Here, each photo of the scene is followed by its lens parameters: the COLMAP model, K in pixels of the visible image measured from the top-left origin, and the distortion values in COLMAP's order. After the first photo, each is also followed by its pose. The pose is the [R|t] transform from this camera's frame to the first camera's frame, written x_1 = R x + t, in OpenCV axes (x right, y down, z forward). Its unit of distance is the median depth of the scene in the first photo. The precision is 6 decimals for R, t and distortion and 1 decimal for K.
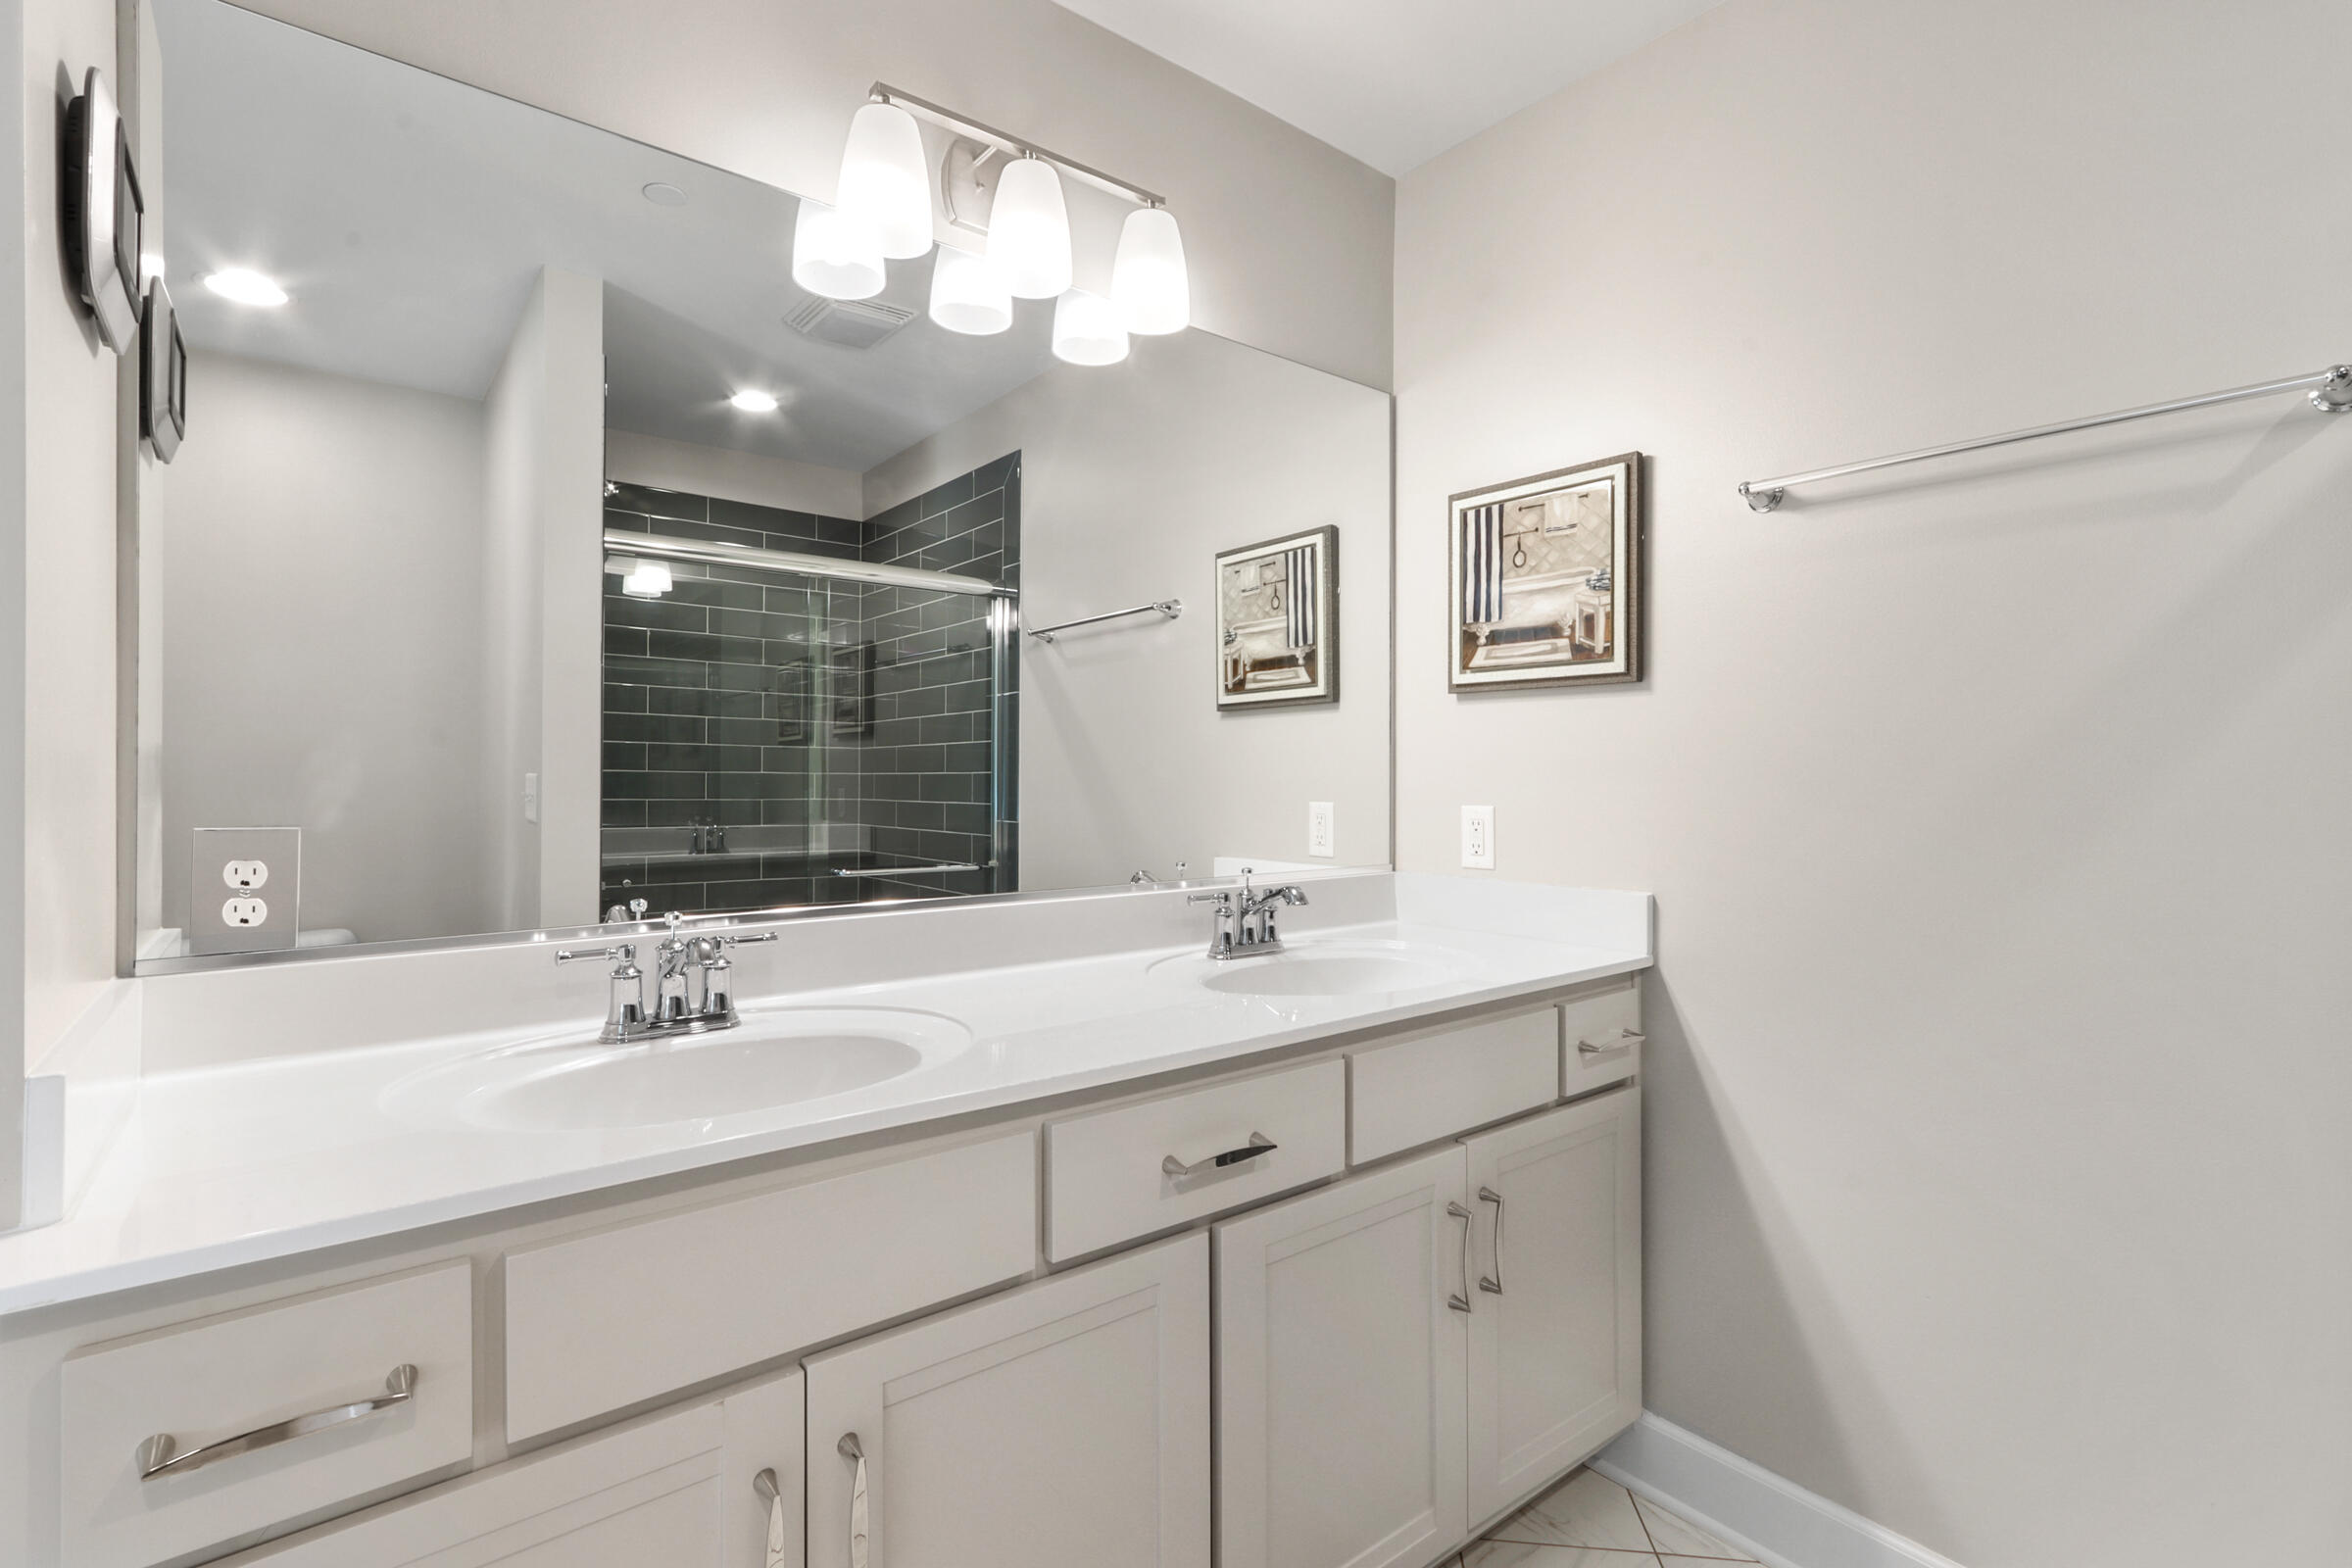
lens RADIAL K [[1069.8, 0, 1176.0], [0, 1069.8, 784.0], [0, 0, 1]] dist [0.019991, 0.000241]
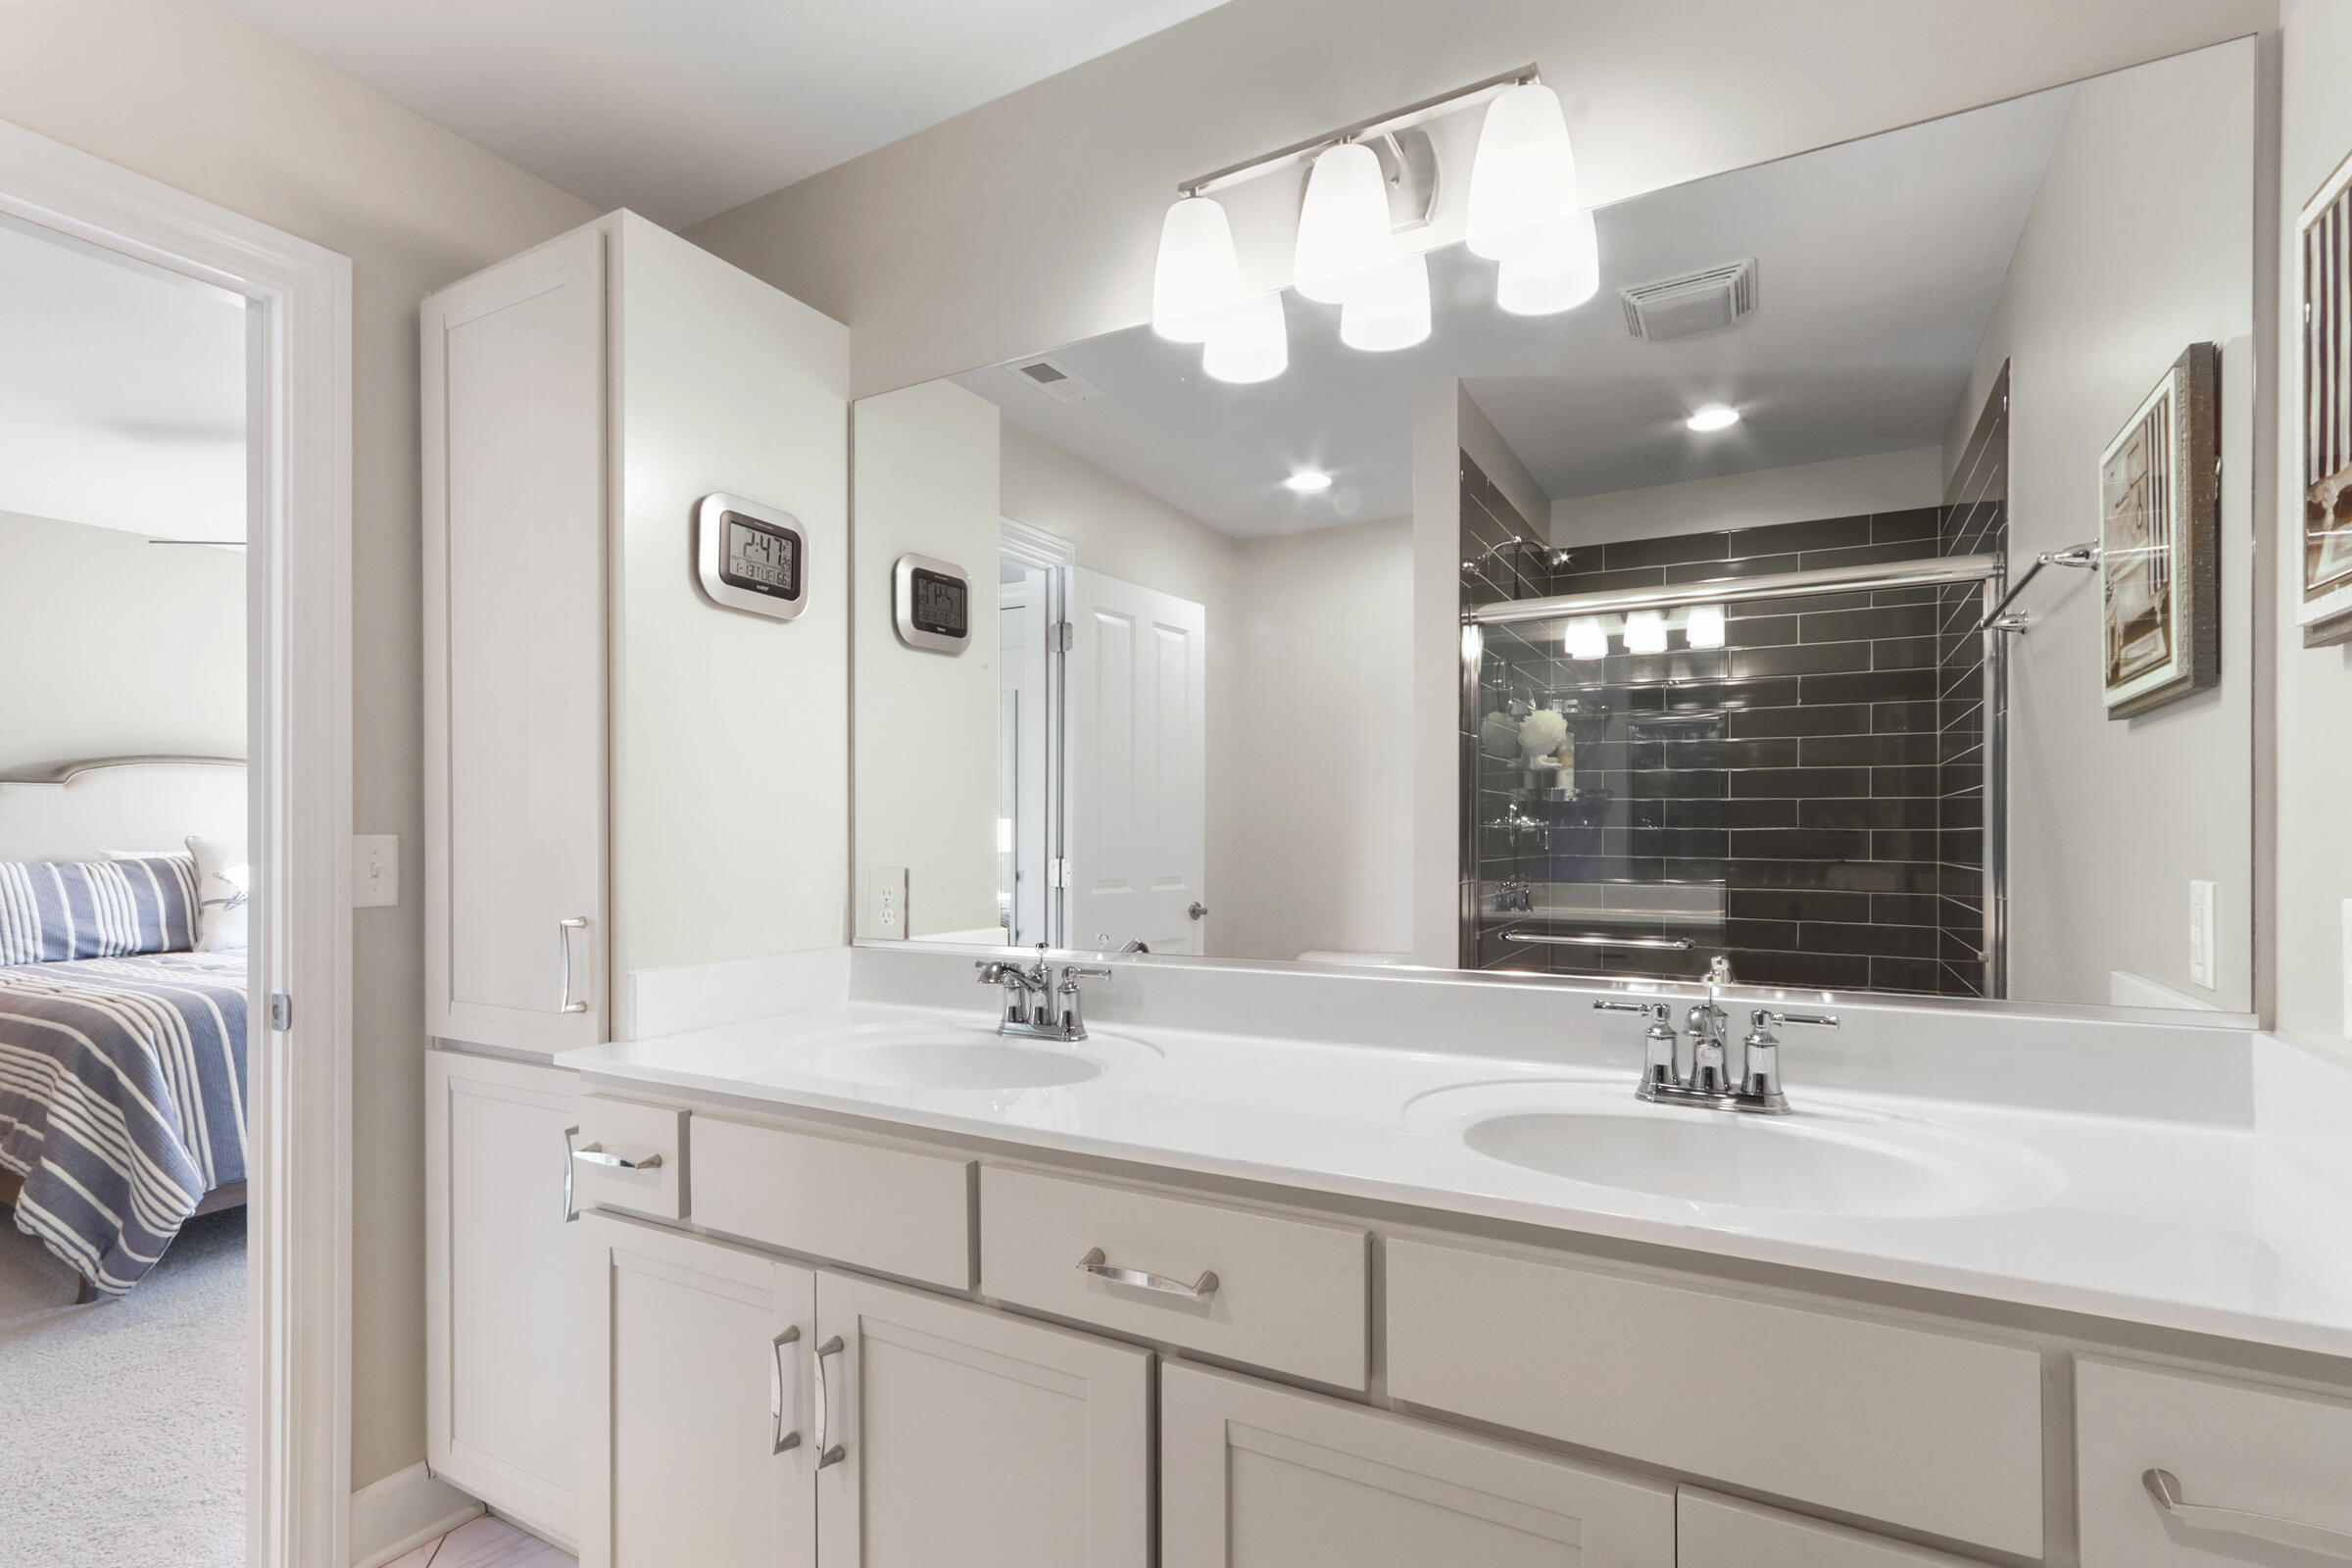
lens RADIAL K [[1112.7, 0, 1180.5], [0, 1112.7, 842.3], [0, 0, 1]] dist [-0.001404, -0.000128]
pose [[0.397255, 0.004421, -0.917698, 0.512634], [-0.002594, 0.999990, 0.003694, -0.003107], [0.917705, 0.000913, 0.397262, 0.392890]]
